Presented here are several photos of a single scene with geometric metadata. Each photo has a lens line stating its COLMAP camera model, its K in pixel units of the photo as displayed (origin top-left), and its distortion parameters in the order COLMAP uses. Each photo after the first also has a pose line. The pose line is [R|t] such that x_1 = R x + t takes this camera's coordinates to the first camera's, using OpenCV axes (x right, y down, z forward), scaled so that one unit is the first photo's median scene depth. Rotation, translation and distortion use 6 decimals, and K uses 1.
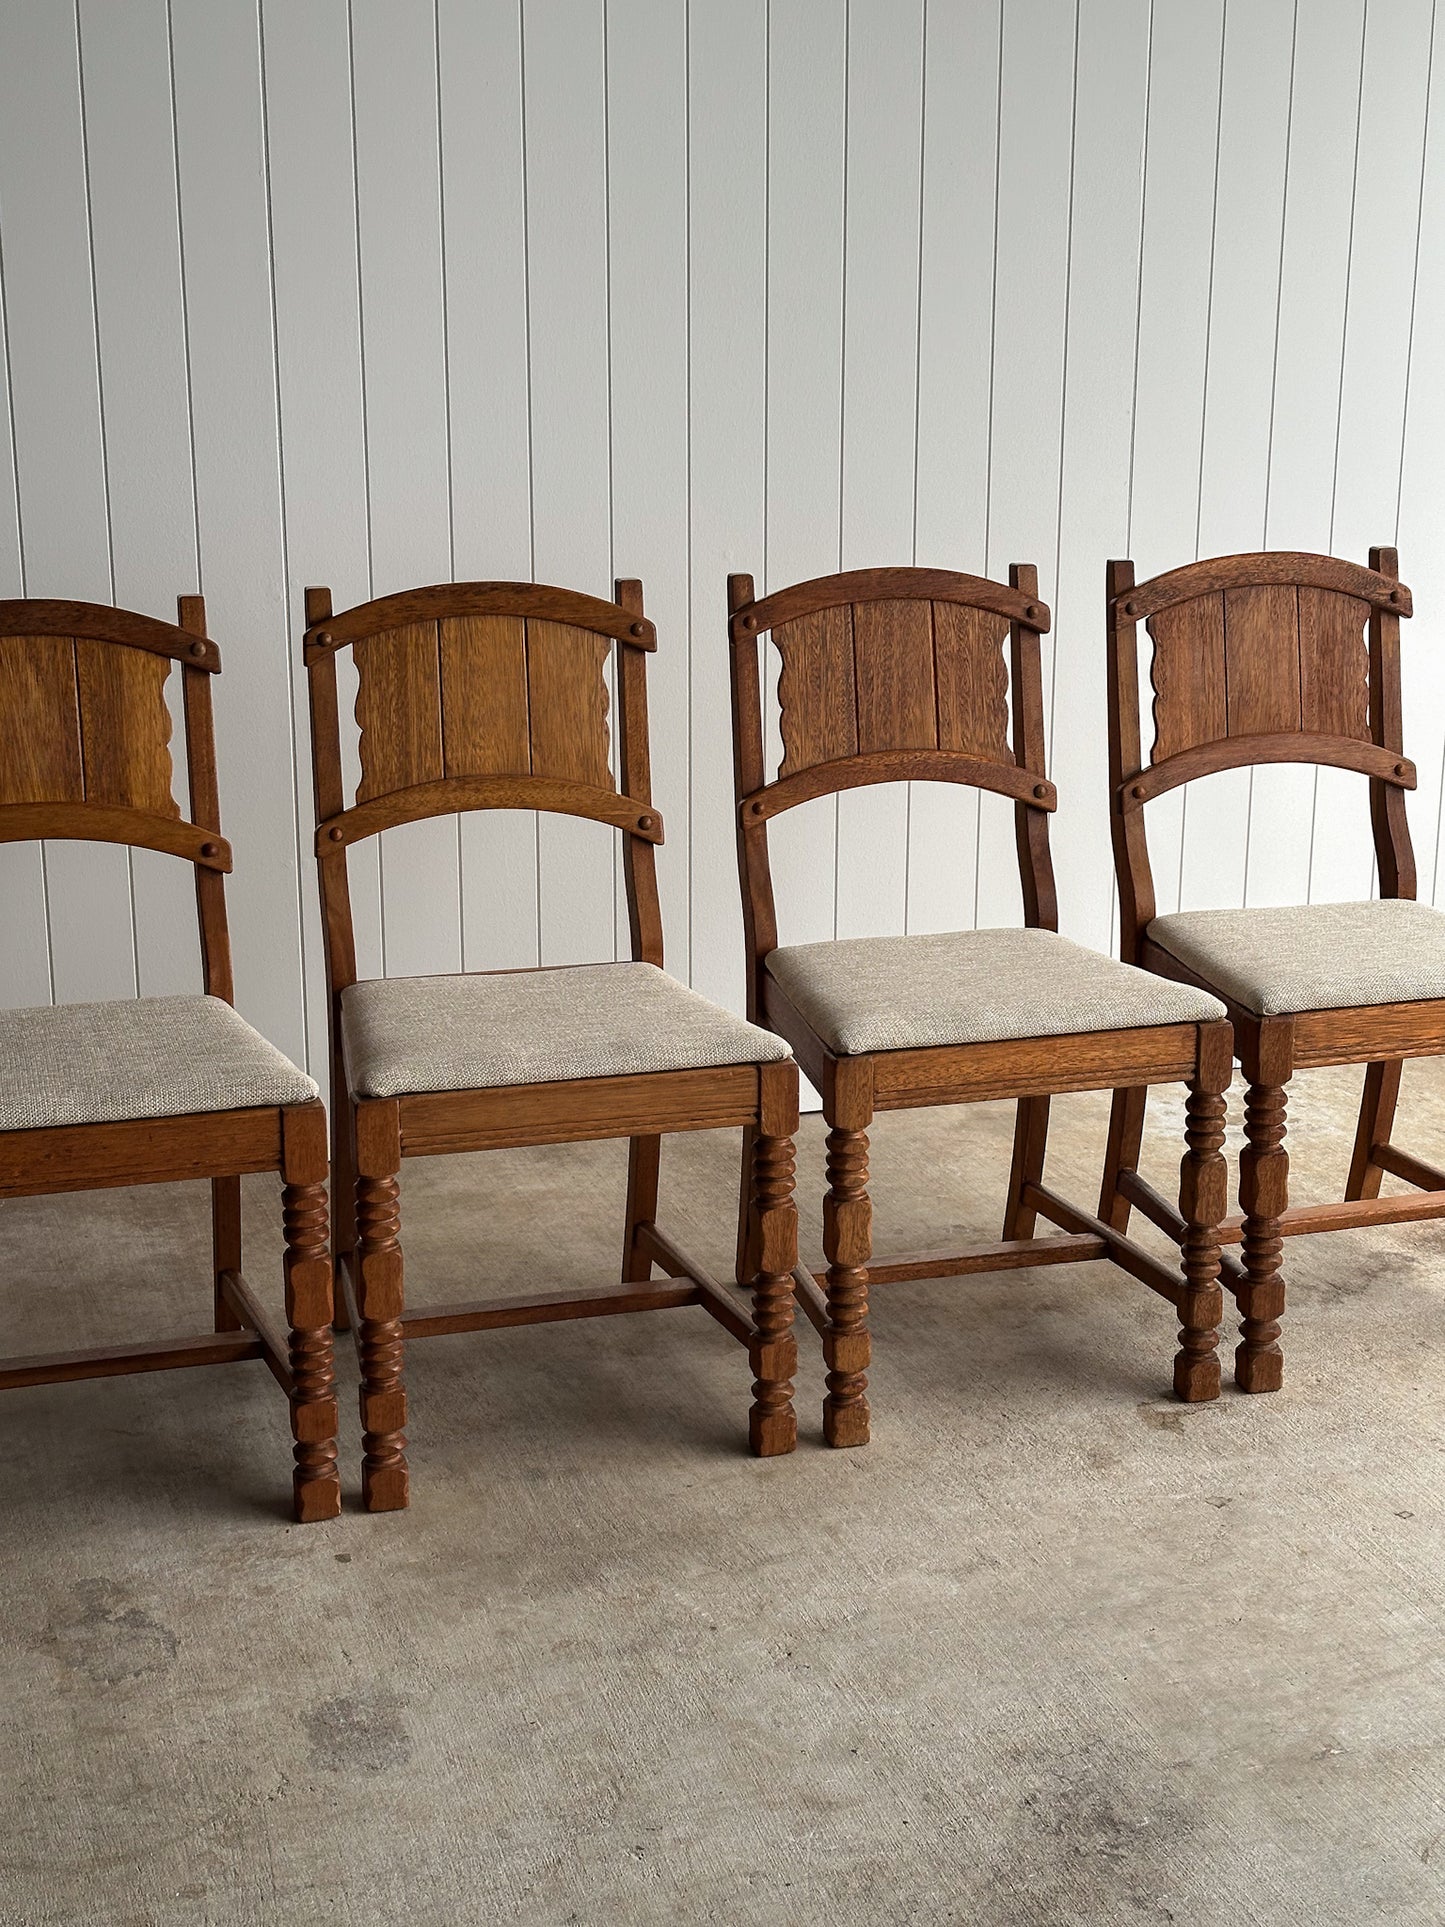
lens RADIAL K [[2755.7, 0, 741.1], [0, 2755.7, 954.3], [0, 0, 1]] dist [0.038660, 0.000000]
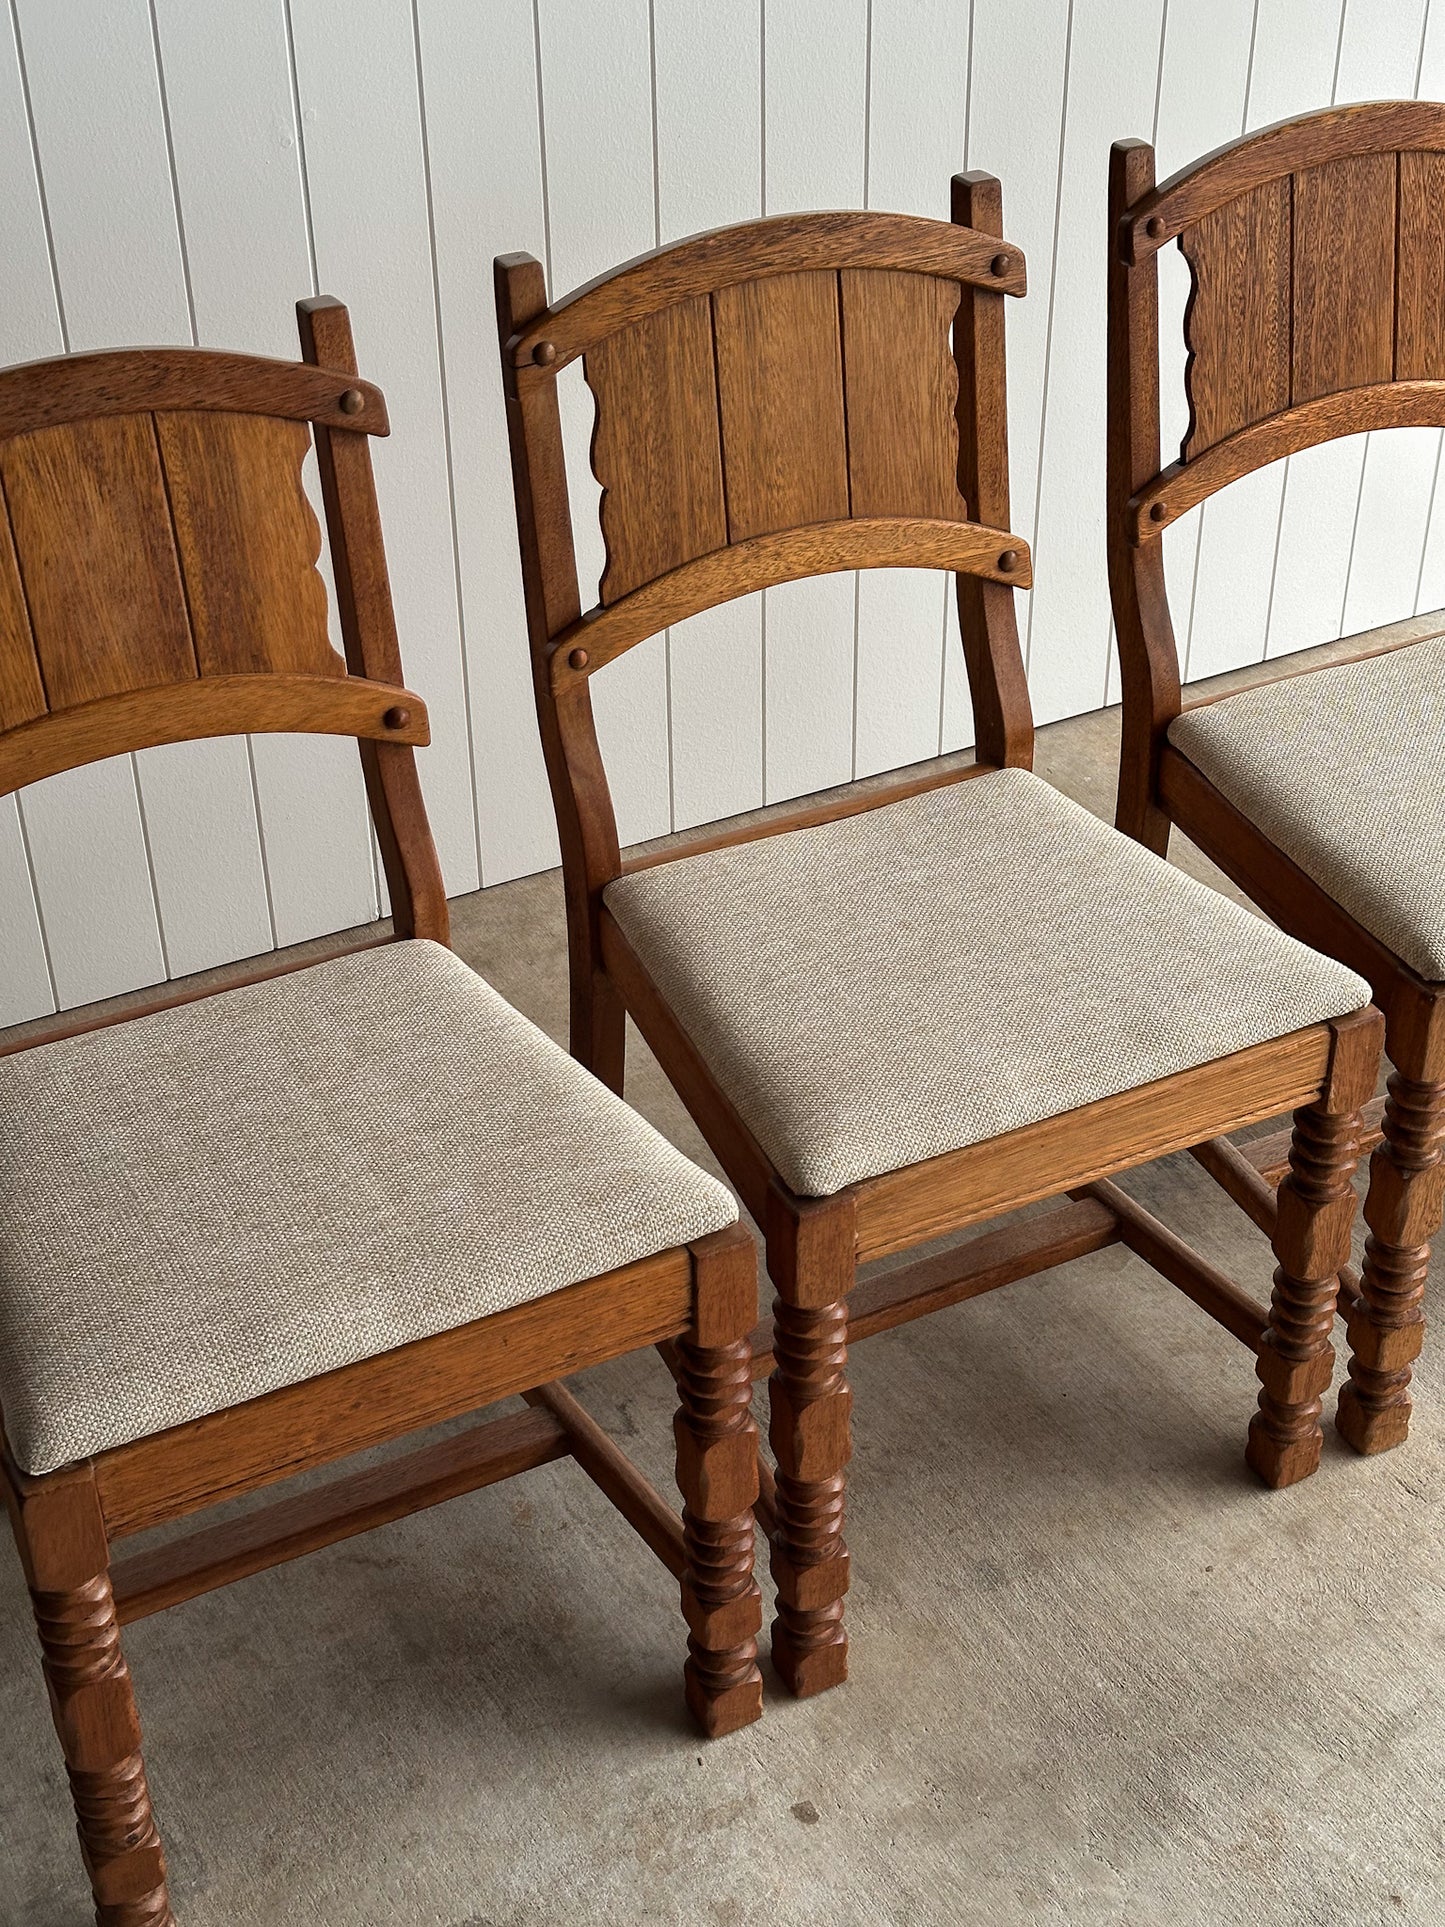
lens RADIAL K [[2755.7, 0, 726.4], [0, 2755.7, 959.5], [0, 0, 1]] dist [0.038660, 0.000000]
pose [[0.983276, -0.111698, 0.143844, -0.211319], [0.056253, 0.937487, 0.343445, -0.193226], [-0.173214, -0.329610, 0.928092, 0.384418]]
